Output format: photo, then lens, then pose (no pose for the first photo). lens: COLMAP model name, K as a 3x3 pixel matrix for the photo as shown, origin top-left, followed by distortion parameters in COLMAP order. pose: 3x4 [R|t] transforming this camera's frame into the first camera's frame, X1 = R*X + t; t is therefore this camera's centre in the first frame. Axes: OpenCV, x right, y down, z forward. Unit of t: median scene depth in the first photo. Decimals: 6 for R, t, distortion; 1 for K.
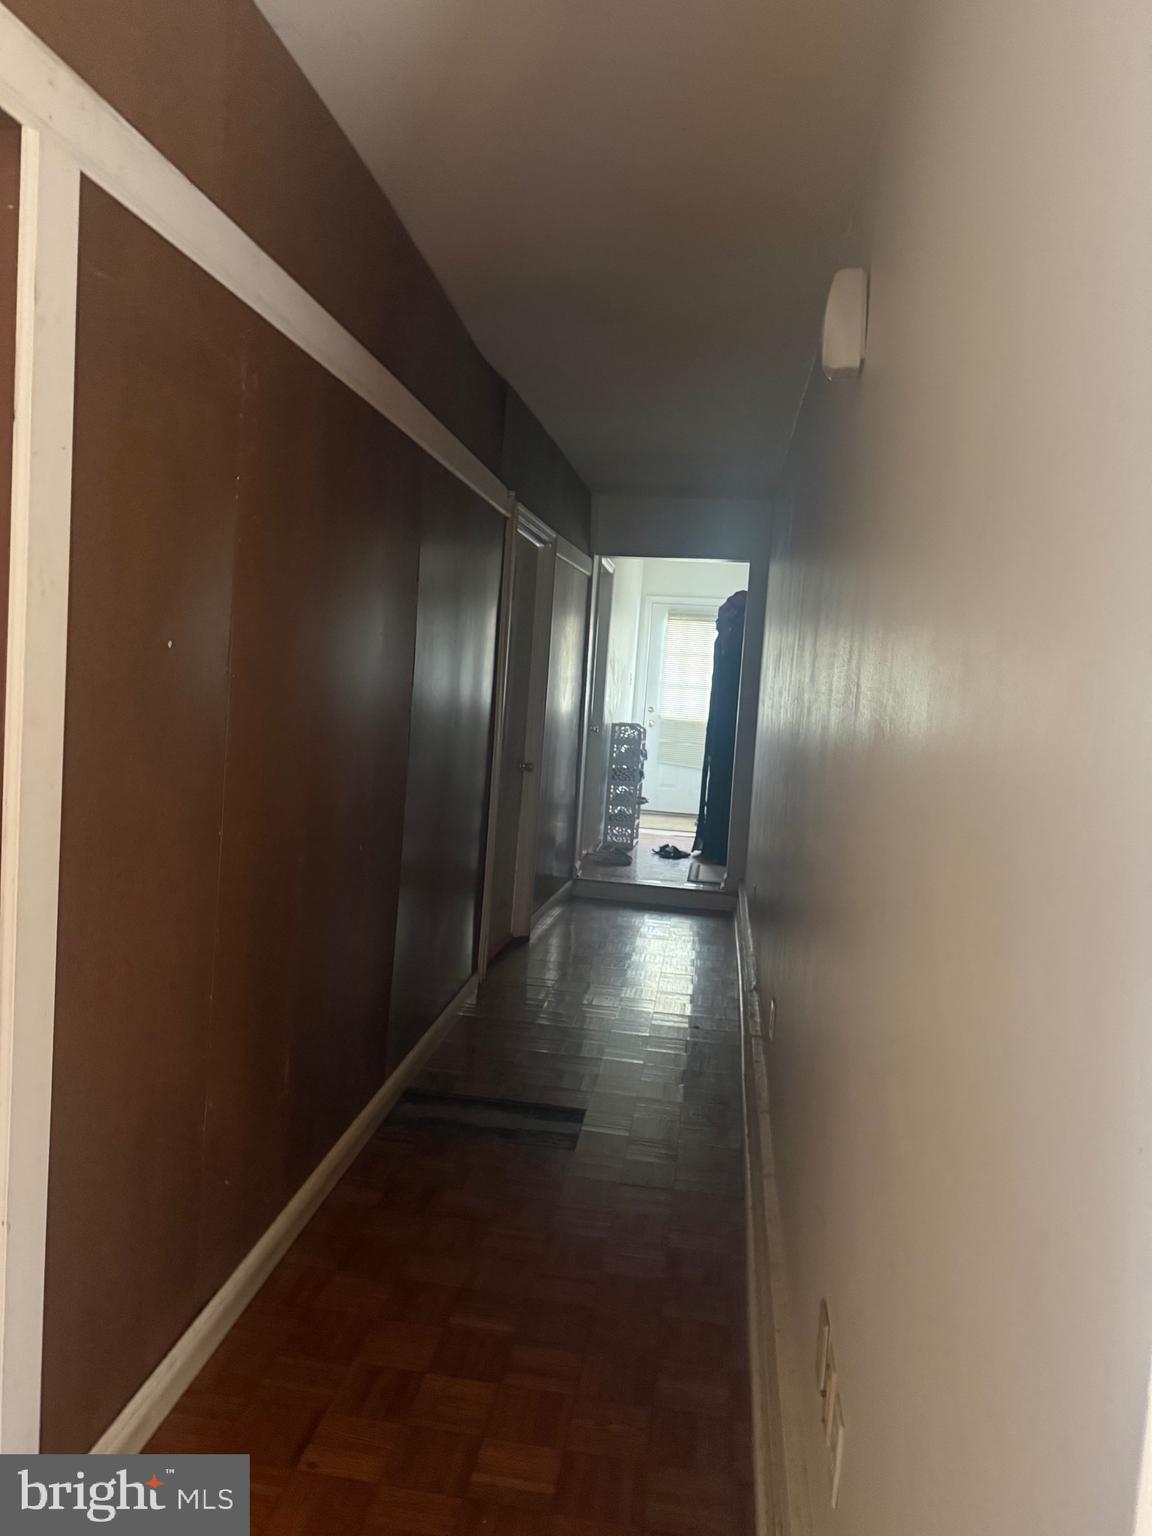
lens RADIAL K [[1114.0, 0, 573.3], [0, 1114.0, 763.7], [0, 0, 1]] dist [0.038389, -0.046904]
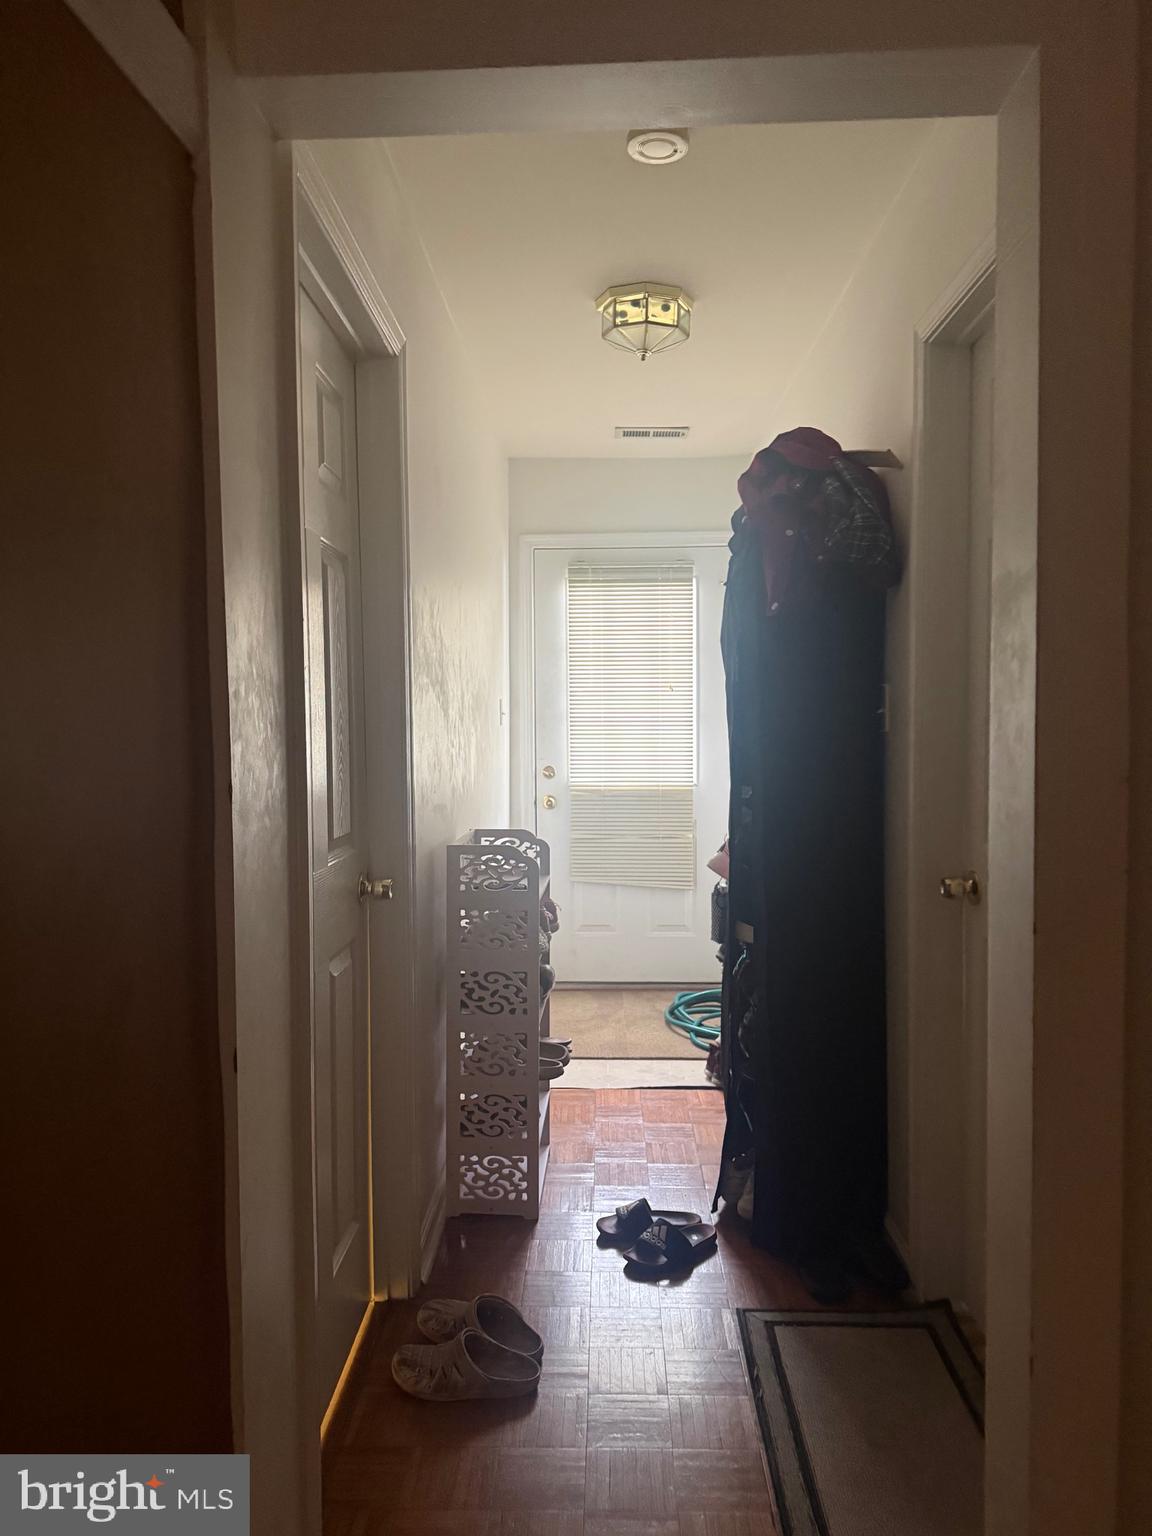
lens RADIAL K [[1114.0, 0, 575.1], [0, 1114.0, 768.6], [0, 0, 1]] dist [0.038389, -0.046904]
pose [[0.991795, -0.075541, 0.103133, 0.068603], [0.078242, 0.996683, -0.022395, -0.083394], [-0.101100, 0.030280, 0.994415, 1.133301]]
